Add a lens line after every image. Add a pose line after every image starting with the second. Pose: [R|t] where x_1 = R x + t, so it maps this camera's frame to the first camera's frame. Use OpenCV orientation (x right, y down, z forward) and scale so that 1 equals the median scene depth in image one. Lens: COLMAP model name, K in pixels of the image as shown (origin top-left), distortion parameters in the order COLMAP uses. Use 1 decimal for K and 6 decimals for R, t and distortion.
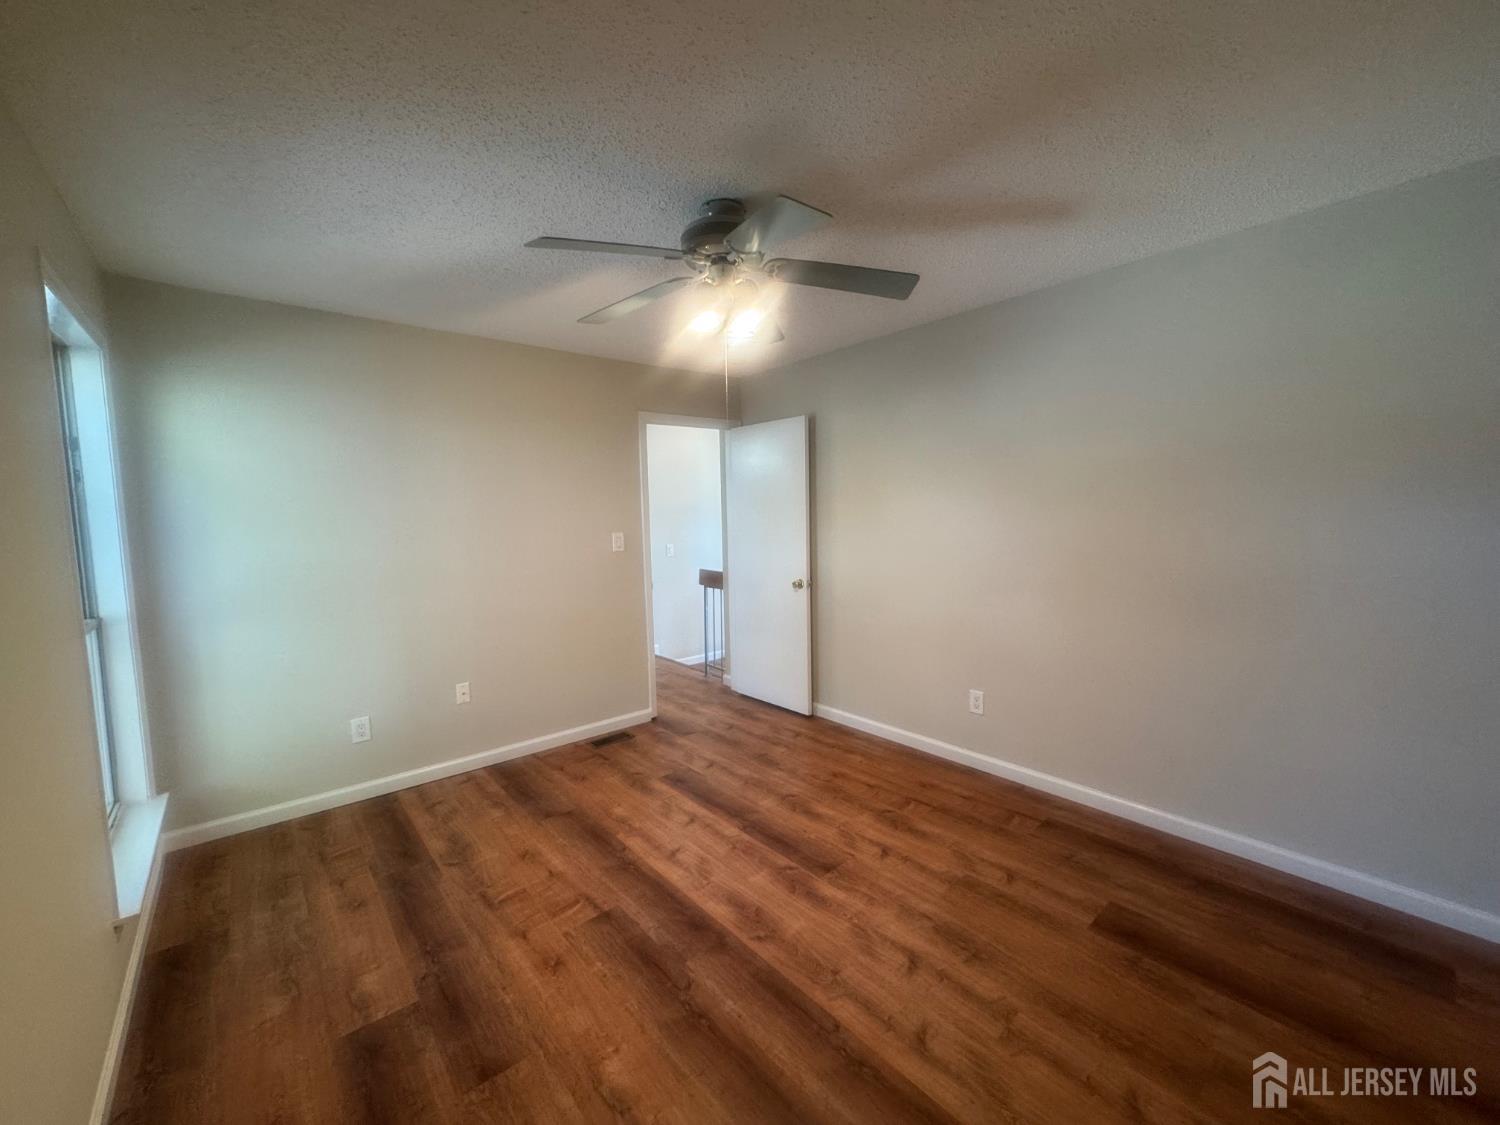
lens RADIAL K [[601.2, 0, 750.0], [0, 601.2, 562.5], [0, 0, 1]] dist [-0.001049, 0.000021]
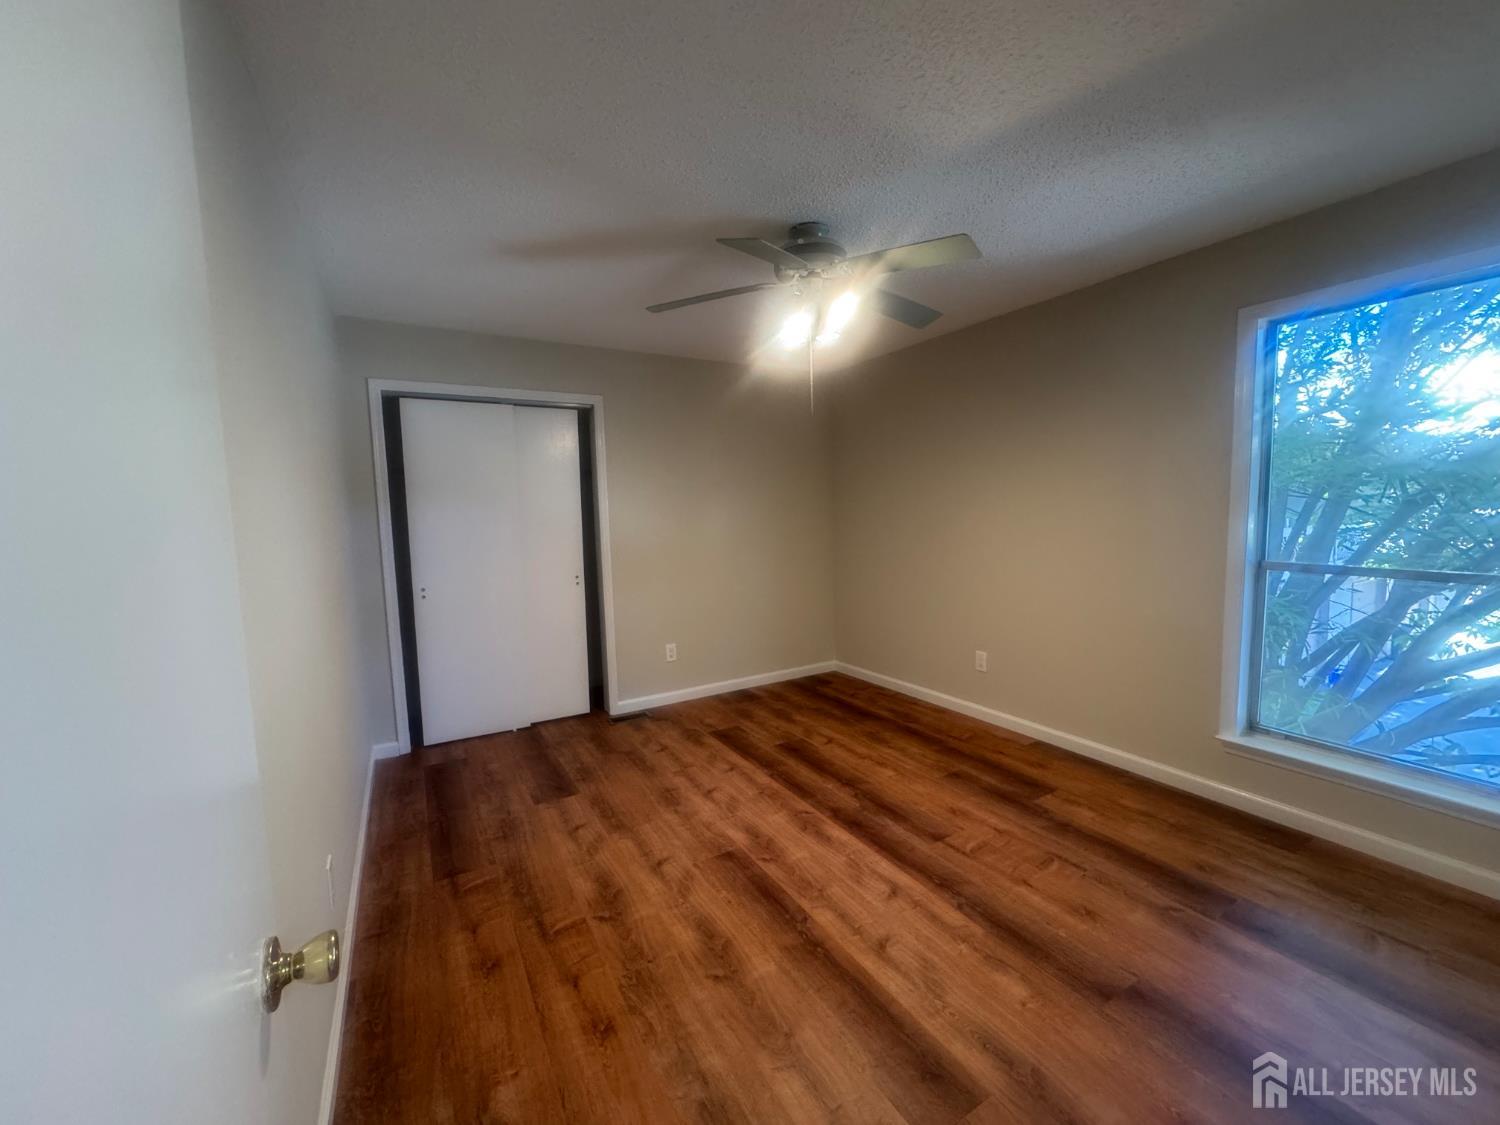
lens RADIAL K [[601.2, 0, 750.0], [0, 601.2, 562.5], [0, 0, 1]] dist [-0.001049, 0.000021]
pose [[-0.982895, 0.033540, 0.181089, -0.106832], [0.064818, 0.983366, 0.169679, -0.139583], [-0.172385, 0.178514, -0.968719, 1.942565]]
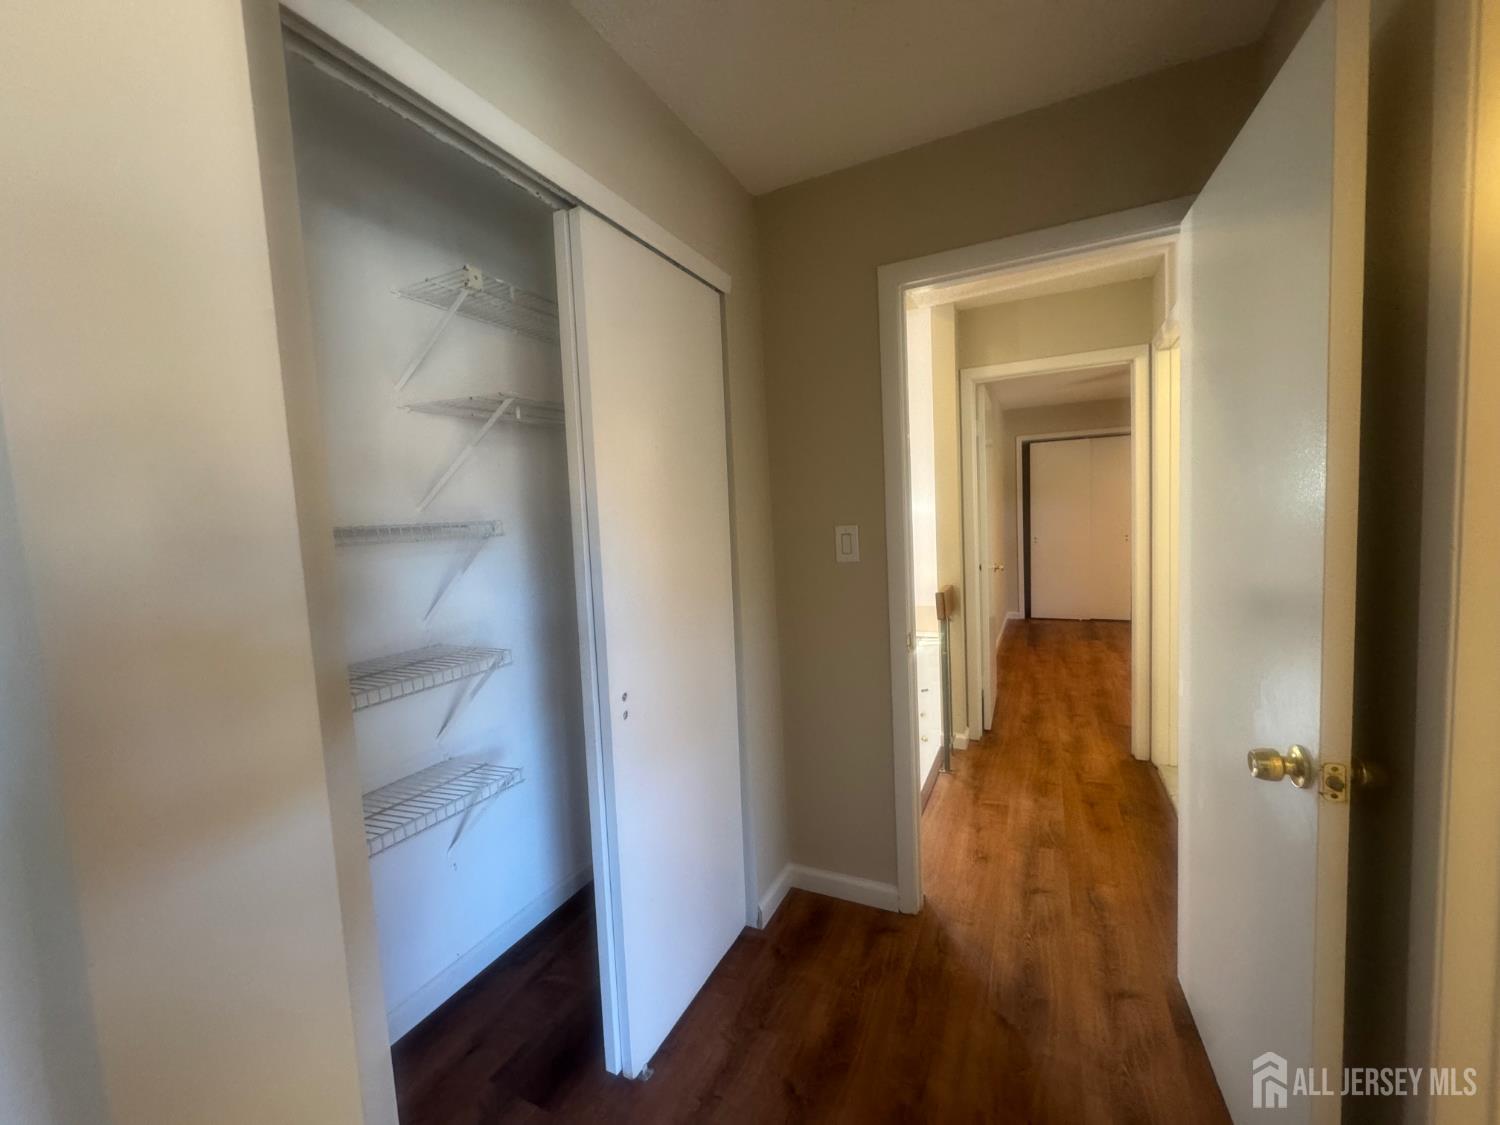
lens RADIAL K [[601.2, 0, 750.0], [0, 601.2, 562.5], [0, 0, 1]] dist [-0.001049, 0.000021]
pose [[-0.401520, -0.024189, 0.915531, -1.188653], [0.134364, 0.987279, 0.085012, -0.196531], [-0.905941, 0.157148, -0.393162, 3.109748]]
